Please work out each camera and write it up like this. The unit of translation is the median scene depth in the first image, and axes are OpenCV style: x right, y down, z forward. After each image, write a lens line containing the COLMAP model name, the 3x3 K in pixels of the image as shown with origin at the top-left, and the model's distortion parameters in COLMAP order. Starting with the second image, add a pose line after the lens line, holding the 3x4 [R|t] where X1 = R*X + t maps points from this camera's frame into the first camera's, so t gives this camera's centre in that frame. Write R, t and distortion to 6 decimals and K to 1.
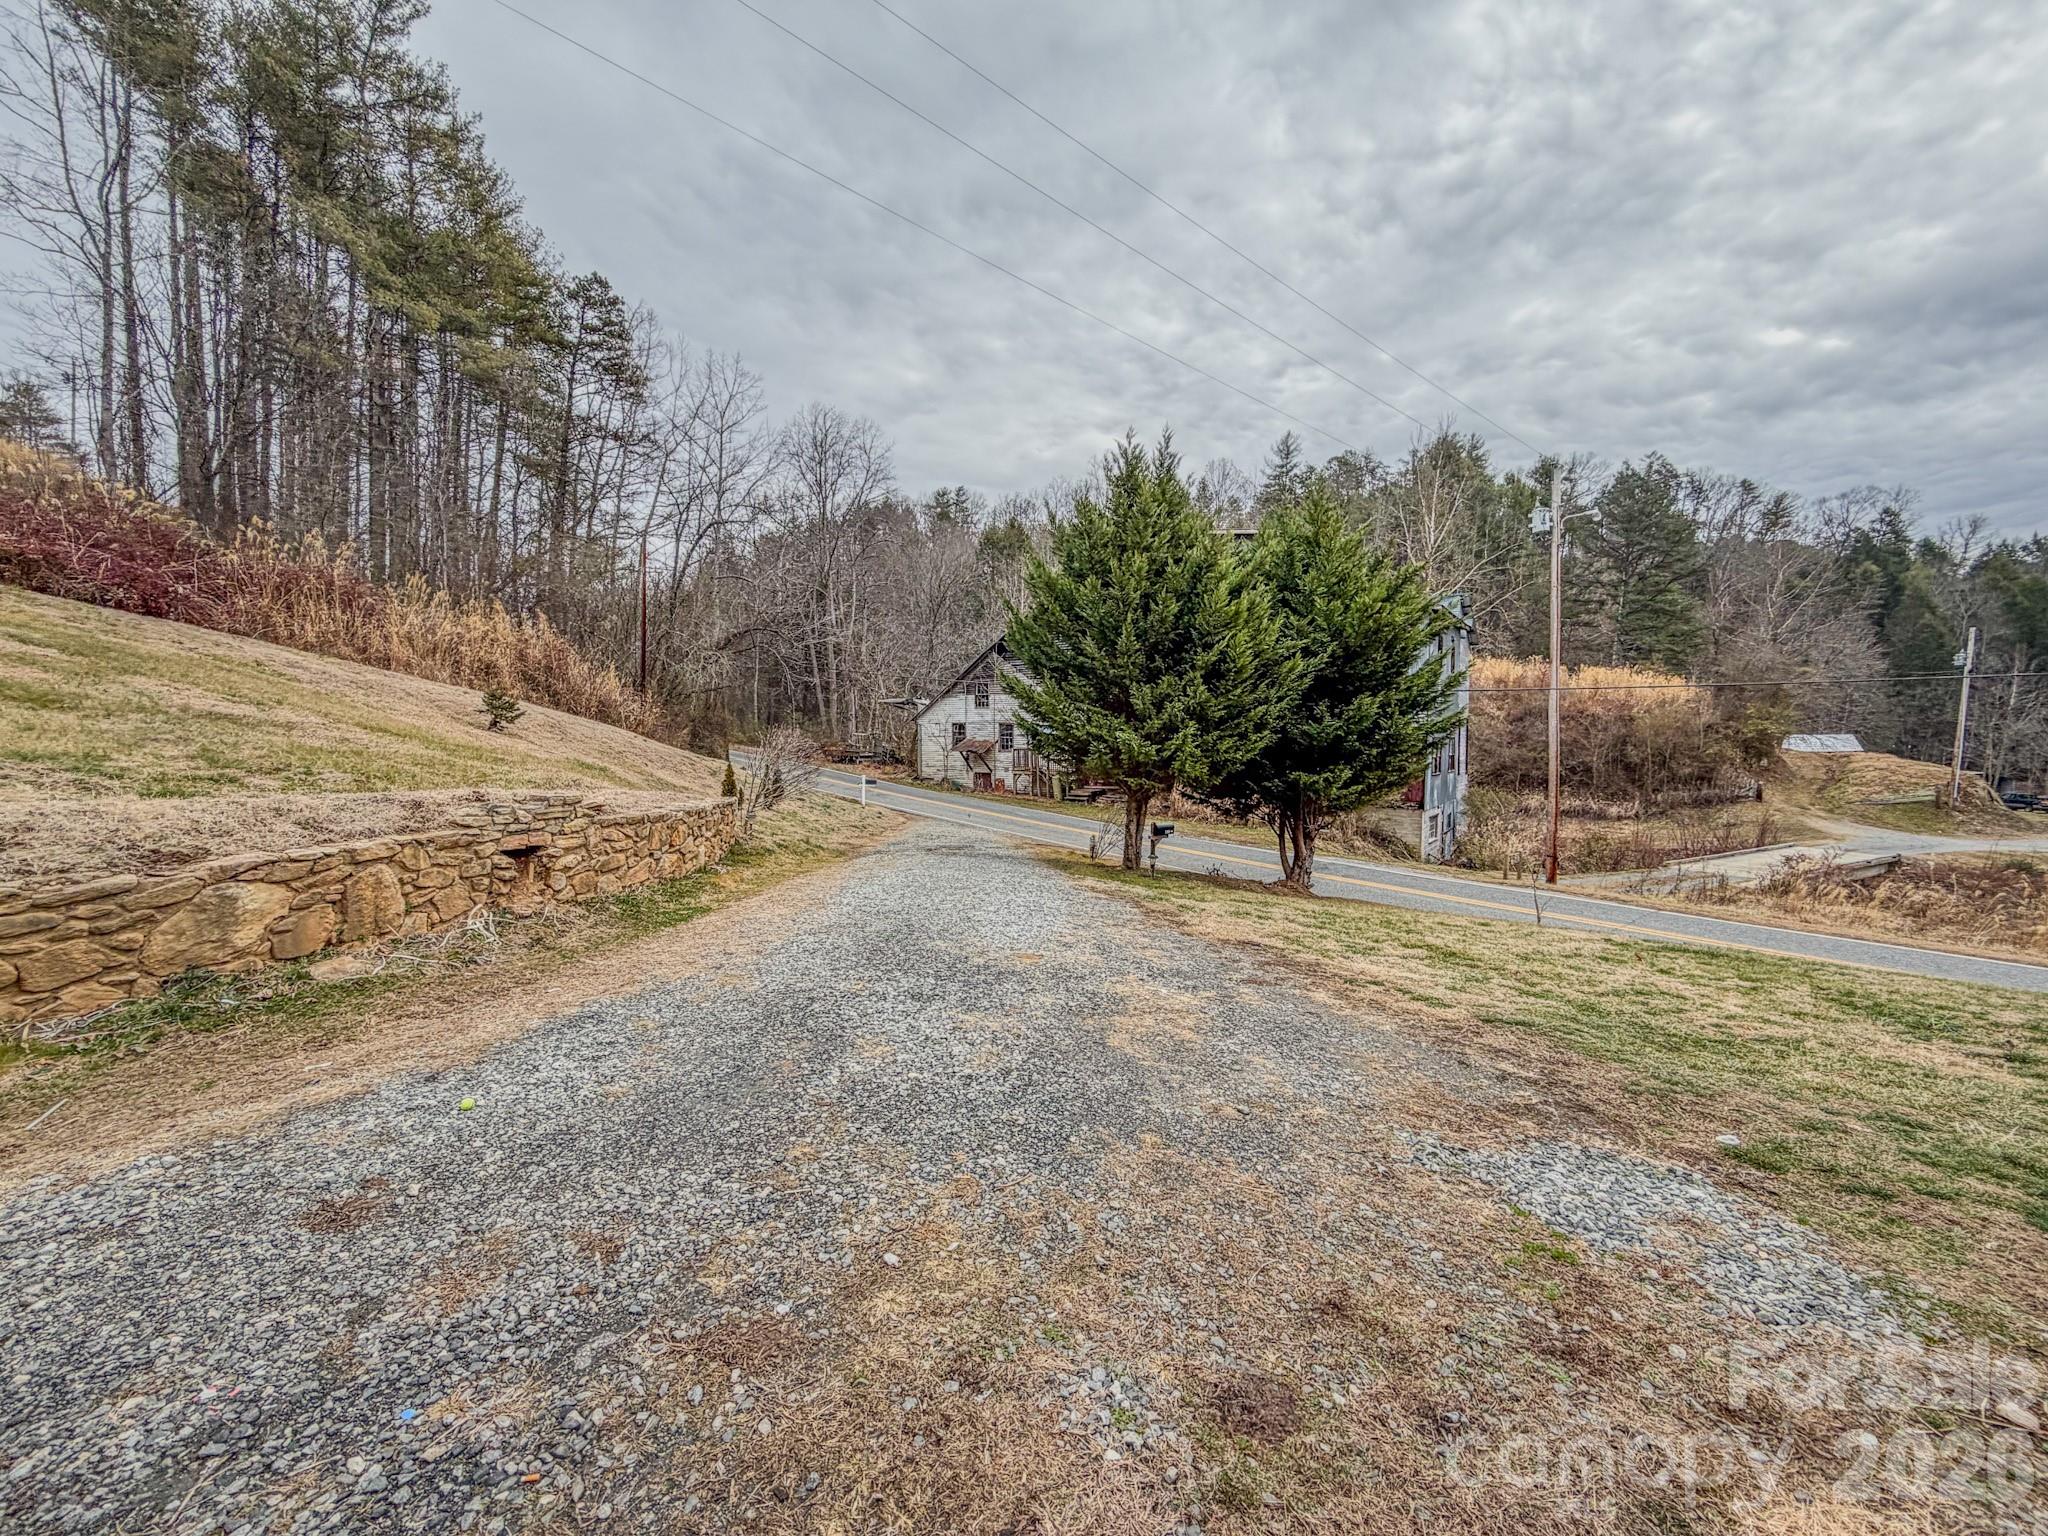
lens RADIAL K [[818.2, 0, 1017.9], [0, 818.2, 764.3], [0, 0, 1]] dist [-0.000841, 0.000103]
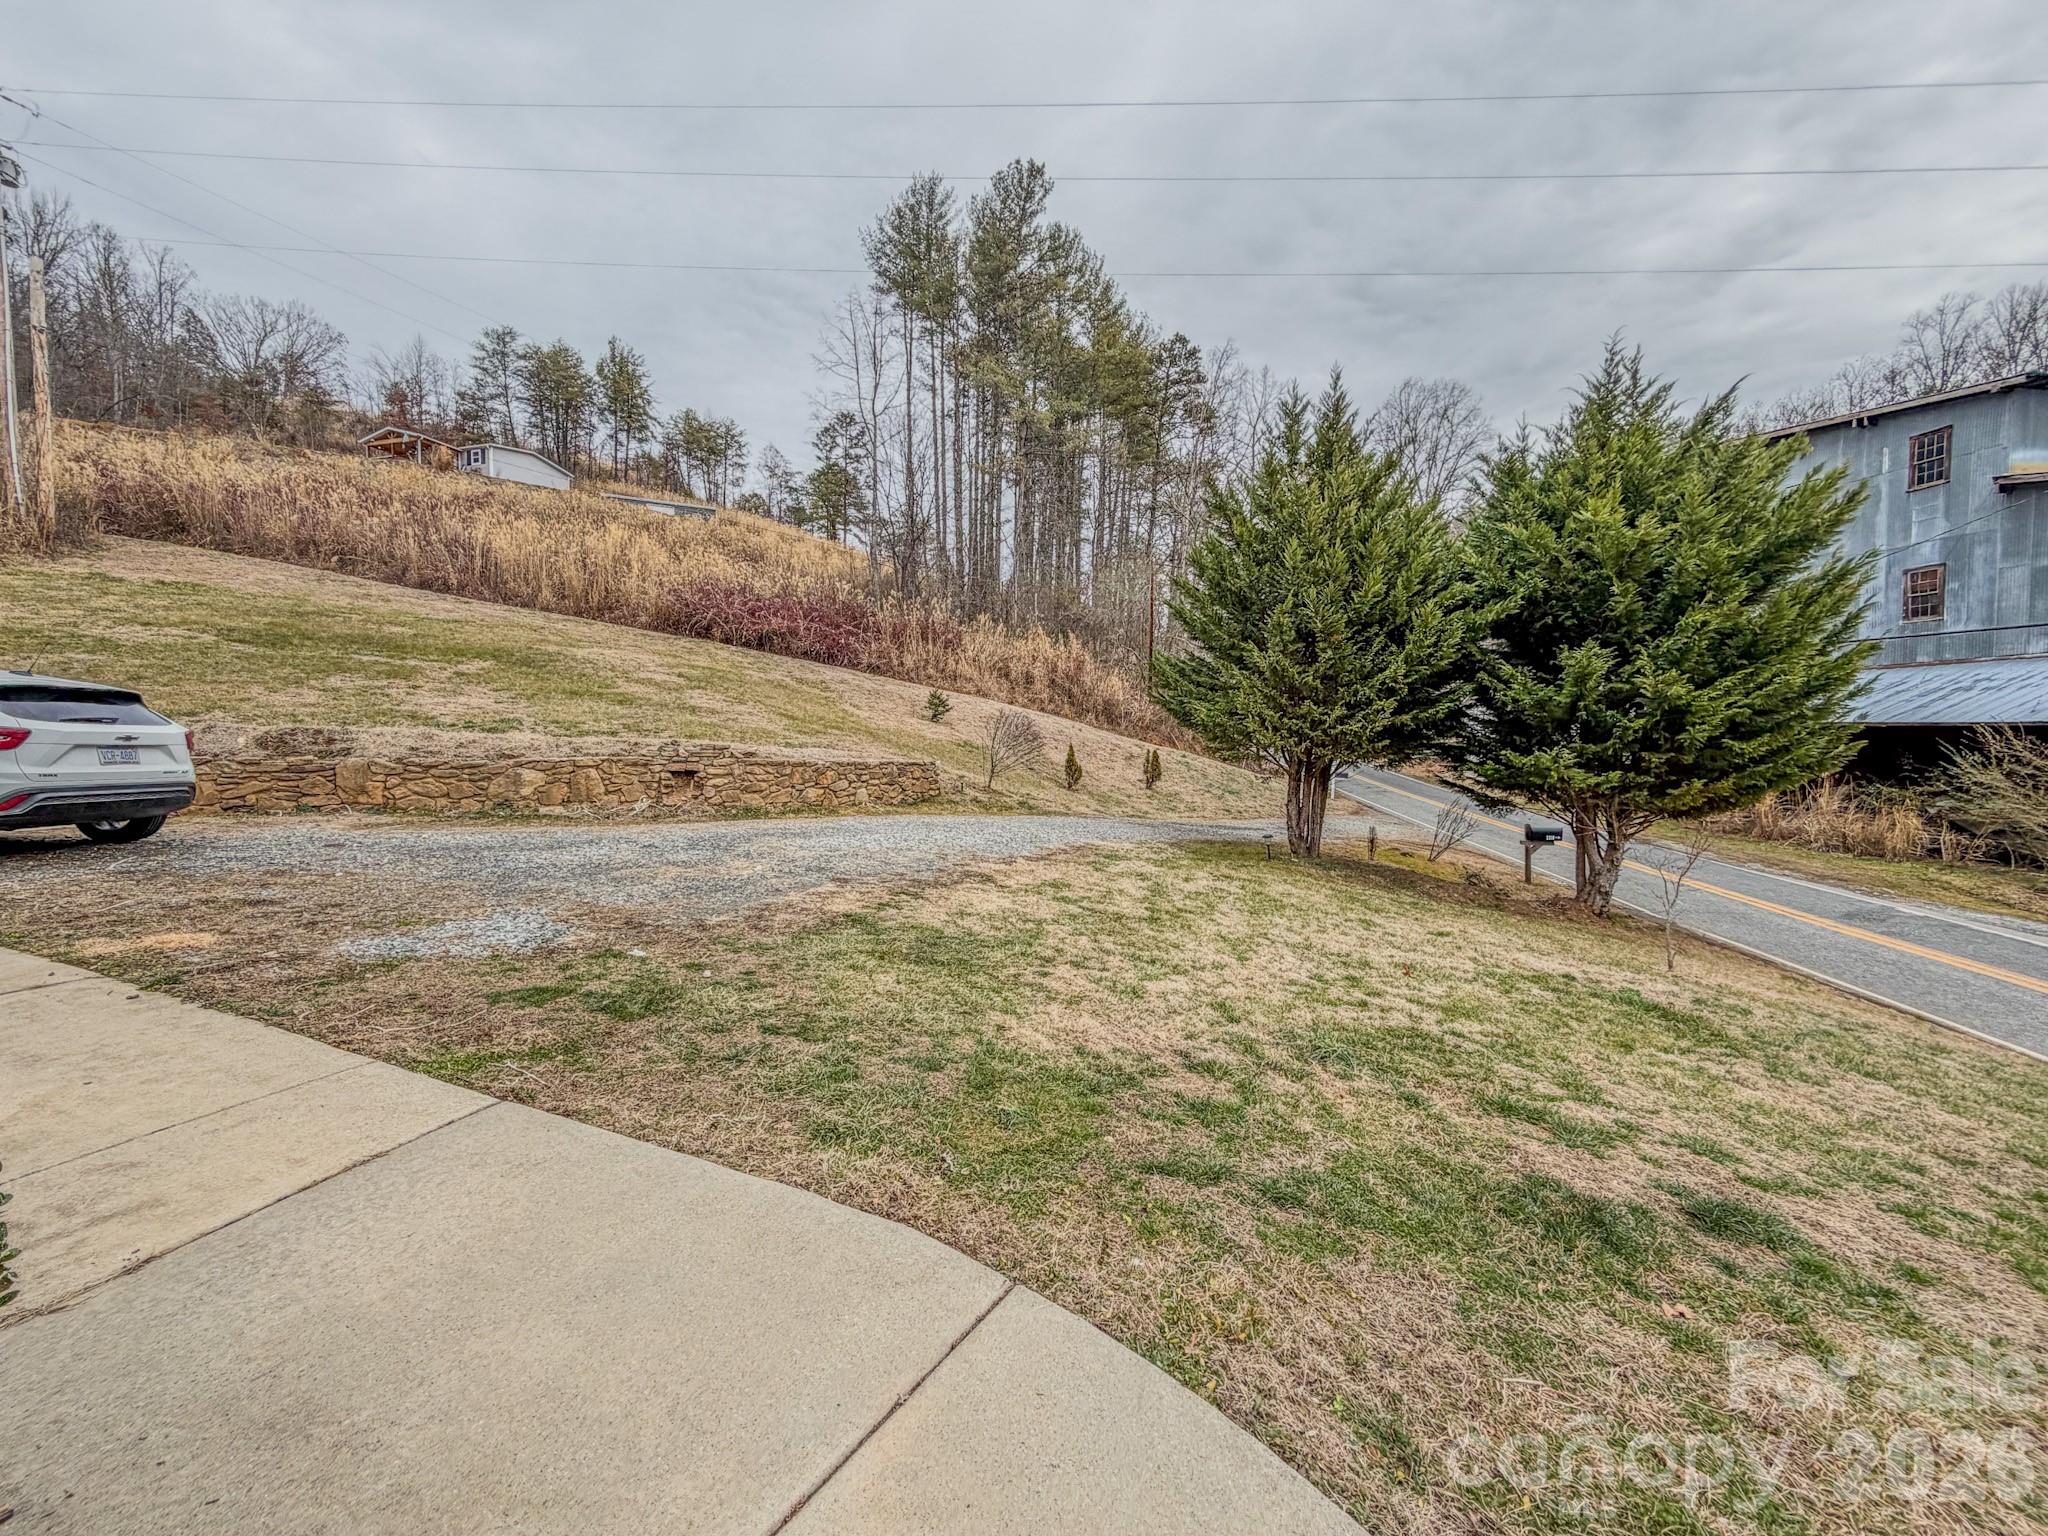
lens RADIAL K [[818.2, 0, 1017.9], [0, 818.2, 764.3], [0, 0, 1]] dist [-0.000841, 0.000103]
pose [[0.691890, 0.020649, -0.721707, 1.156221], [-0.022630, 0.999720, 0.006909, 0.054005], [0.721648, 0.011553, 0.692164, 0.248867]]
